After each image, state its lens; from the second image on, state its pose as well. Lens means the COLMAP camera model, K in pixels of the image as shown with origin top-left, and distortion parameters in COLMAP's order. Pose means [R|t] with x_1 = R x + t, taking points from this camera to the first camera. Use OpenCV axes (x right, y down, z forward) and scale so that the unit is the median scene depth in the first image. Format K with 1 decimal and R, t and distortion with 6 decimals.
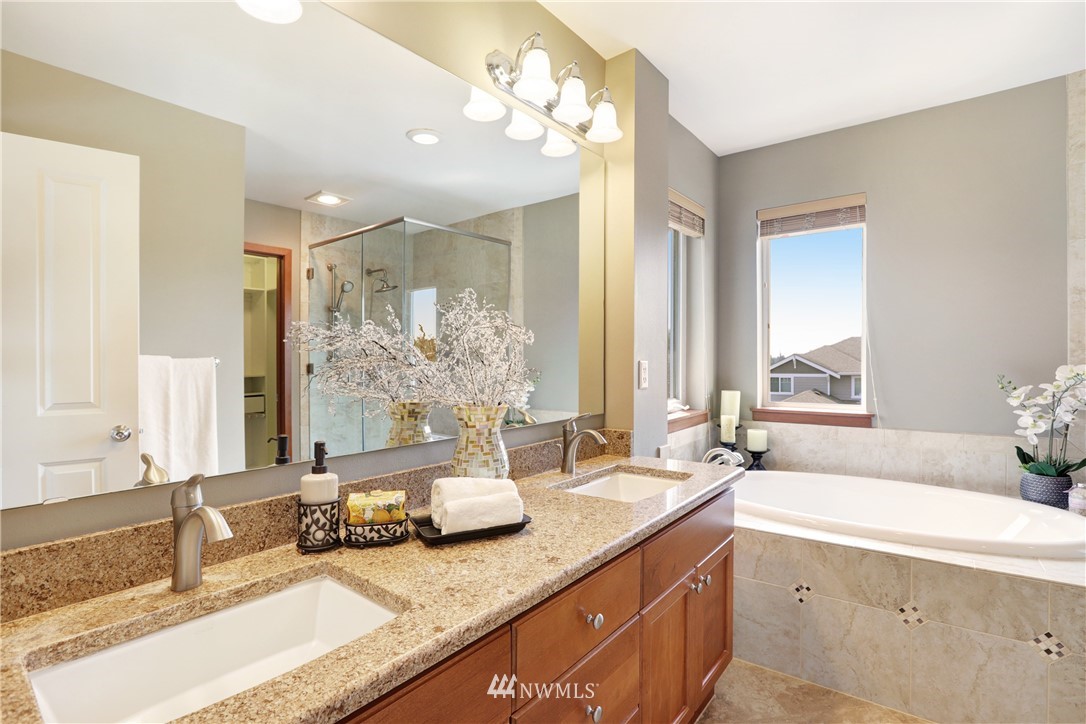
lens RADIAL K [[520.8, 0, 539.7], [0, 520.8, 356.9], [0, 0, 1]] dist [-0.046077, 0.012761]
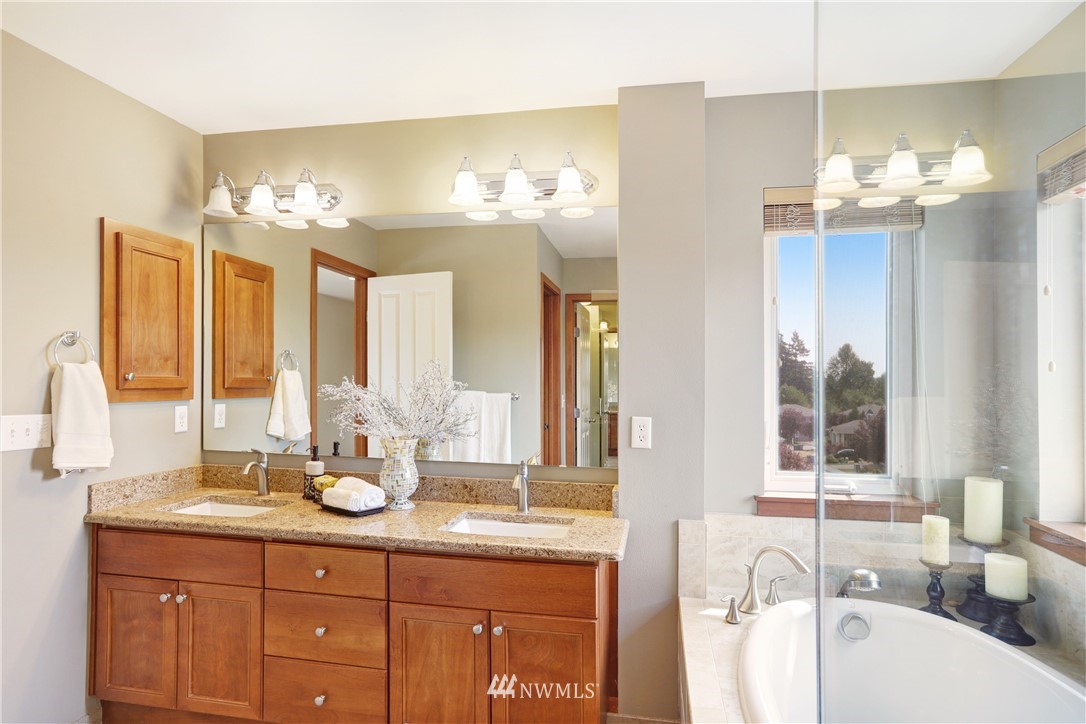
lens RADIAL K [[594.8, 0, 543.0], [0, 594.8, 362.0], [0, 0, 1]] dist [-0.003308, -0.000615]
pose [[0.465704, -0.009182, -0.884893, 1.239815], [-0.014242, 0.999739, -0.017869, -0.081153], [0.884826, 0.020925, 0.465451, 0.423861]]
